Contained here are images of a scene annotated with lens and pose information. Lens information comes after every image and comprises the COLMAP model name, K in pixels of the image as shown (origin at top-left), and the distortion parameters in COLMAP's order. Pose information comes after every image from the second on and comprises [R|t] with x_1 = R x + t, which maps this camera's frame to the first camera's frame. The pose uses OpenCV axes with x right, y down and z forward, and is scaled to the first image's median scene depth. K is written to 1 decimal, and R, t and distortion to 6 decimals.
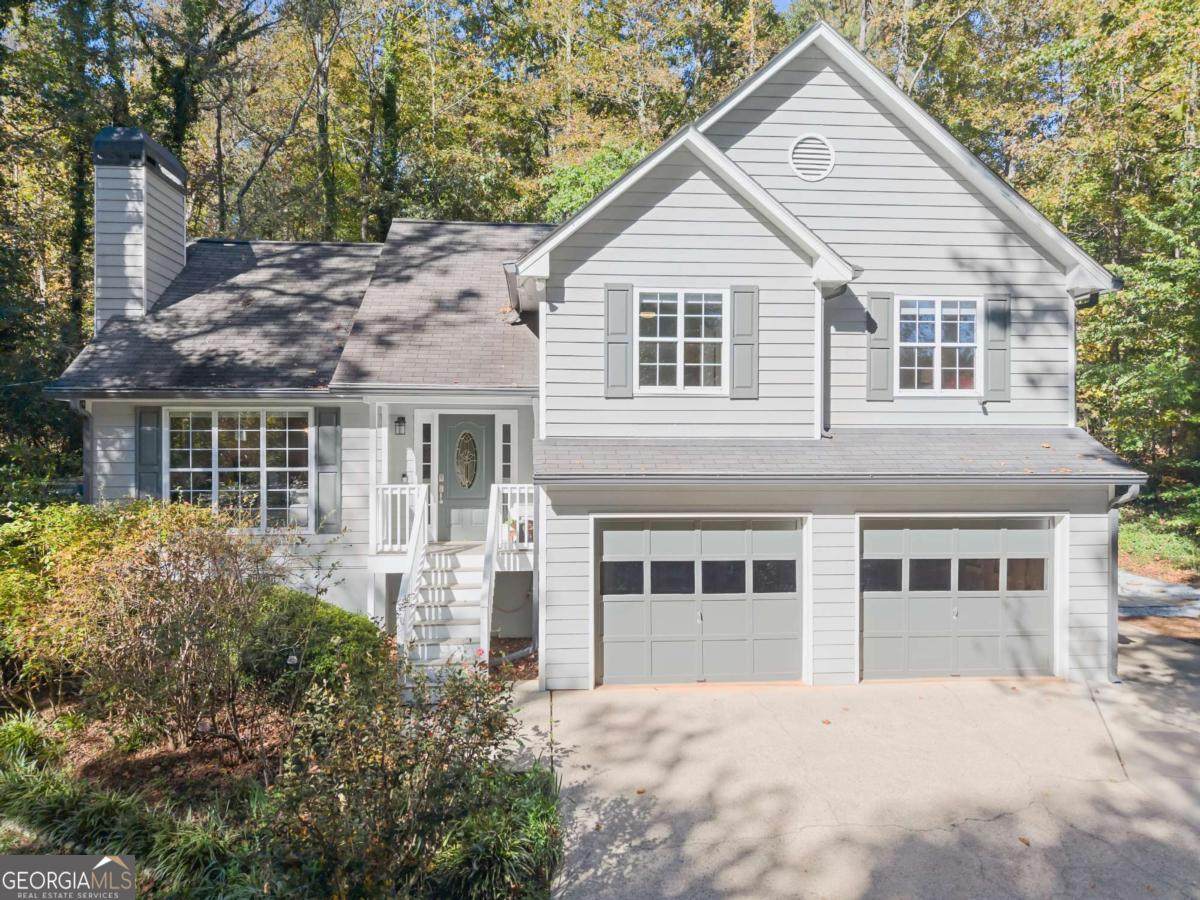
lens RADIAL K [[817.8, 0, 600.0], [0, 817.8, 450.0], [0, 0, 1]] dist [0.011862, -0.001968]
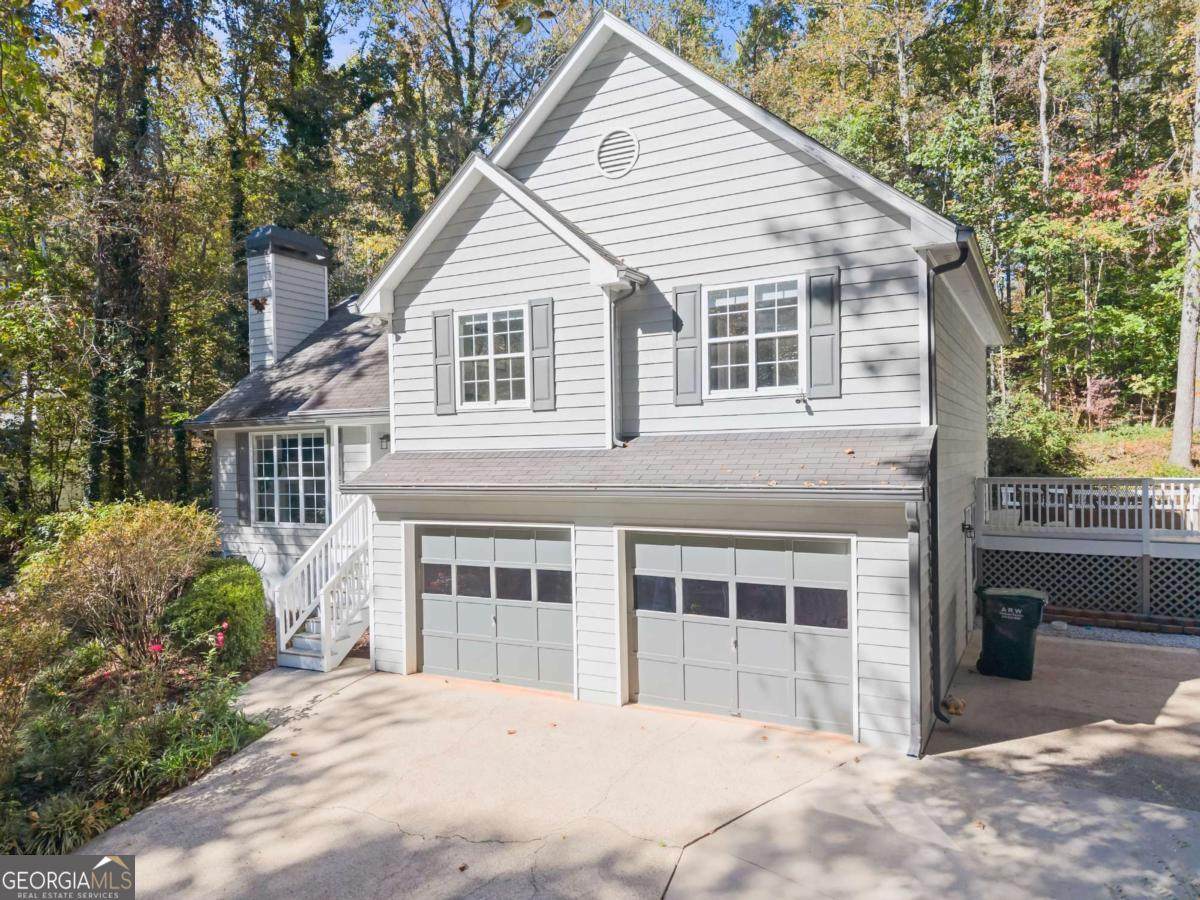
lens RADIAL K [[840.0, 0, 597.4], [0, 840.0, 461.9], [0, 0, 1]] dist [0.036551, -0.001722]
pose [[0.831278, -0.009783, -0.555771, 0.806861], [0.016517, 0.999838, 0.007104, -0.004764], [0.555611, -0.015085, 0.831305, 0.170641]]
